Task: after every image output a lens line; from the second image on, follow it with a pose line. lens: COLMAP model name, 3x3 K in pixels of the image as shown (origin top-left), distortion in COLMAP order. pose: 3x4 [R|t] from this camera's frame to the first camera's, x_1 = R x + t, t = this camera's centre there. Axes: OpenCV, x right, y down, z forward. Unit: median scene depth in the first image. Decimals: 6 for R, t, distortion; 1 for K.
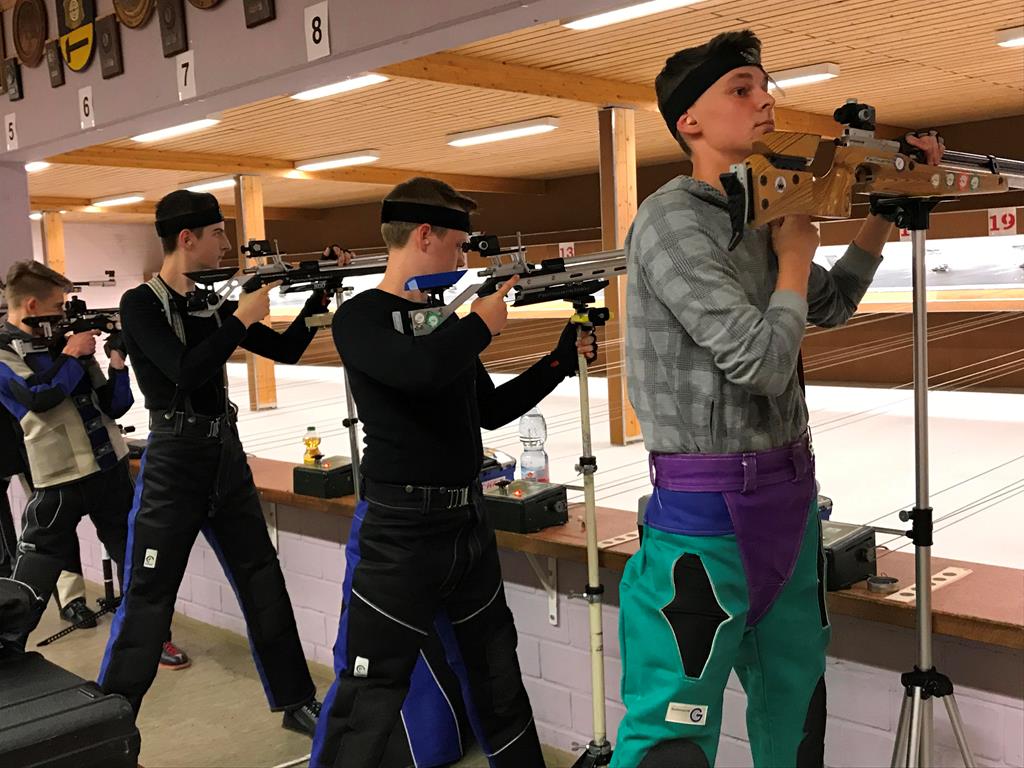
lens RADIAL K [[1154.9, 0, 512.0], [0, 1154.9, 384.0], [0, 0, 1]] dist [0.005181, -0.082722]
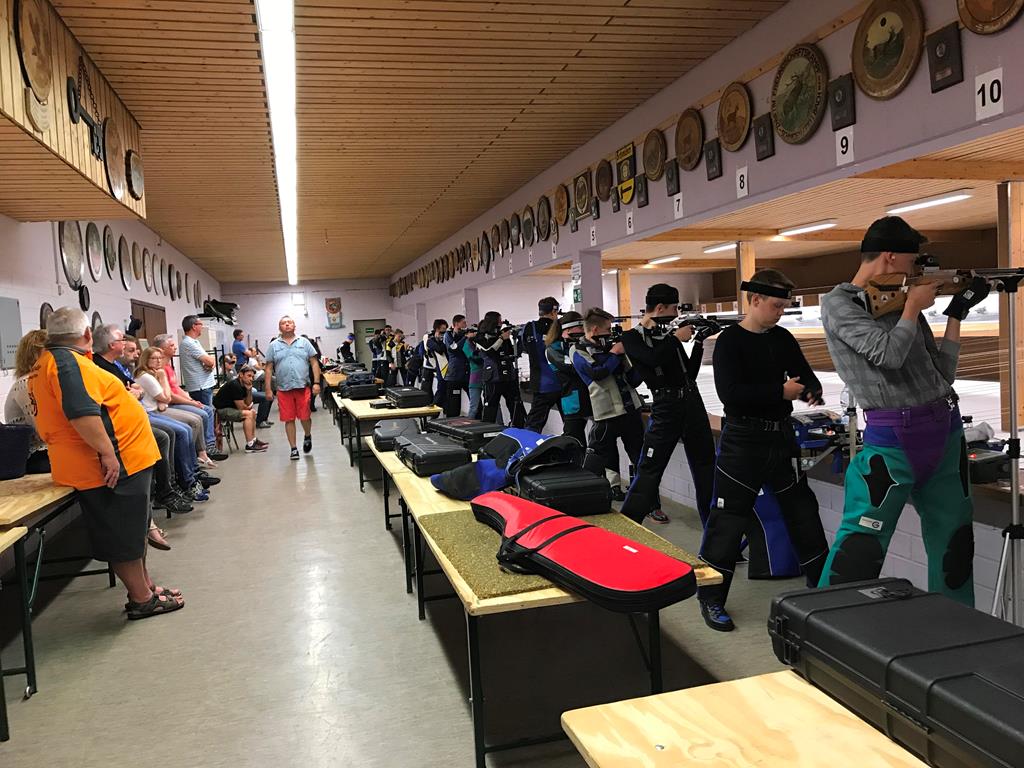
lens RADIAL K [[823.5, 0, 503.9], [0, 823.5, 372.8], [0, 0, 1]] dist [0.043644, -0.069957]
pose [[0.863140, 0.030103, -0.504067, 0.135035], [-0.035088, 0.999384, -0.000400, 0.011185], [0.503744, 0.018032, 0.863665, -0.252759]]
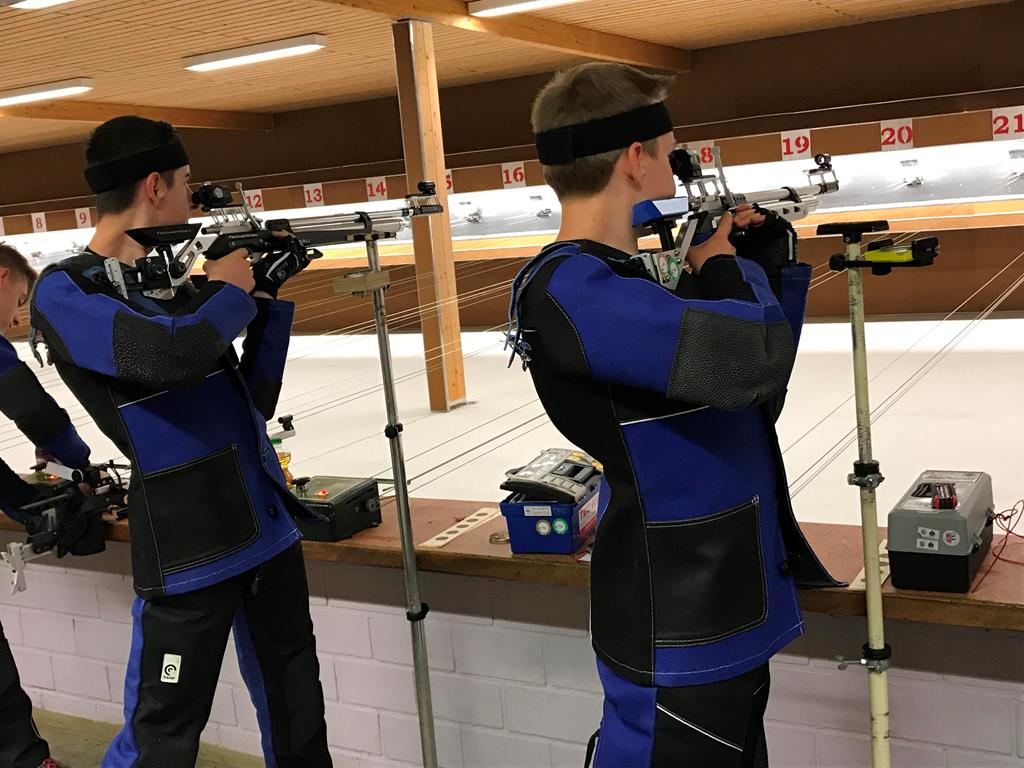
lens RADIAL K [[1189.6, 0, 512.0], [0, 1189.6, 384.0], [0, 0, 1]] dist [0.069111, -0.264705]
pose [[0.961626, -0.076062, 0.263609, -0.176410], [0.064950, 0.996603, 0.050630, -0.017396], [-0.266565, -0.031566, 0.963300, 0.213929]]
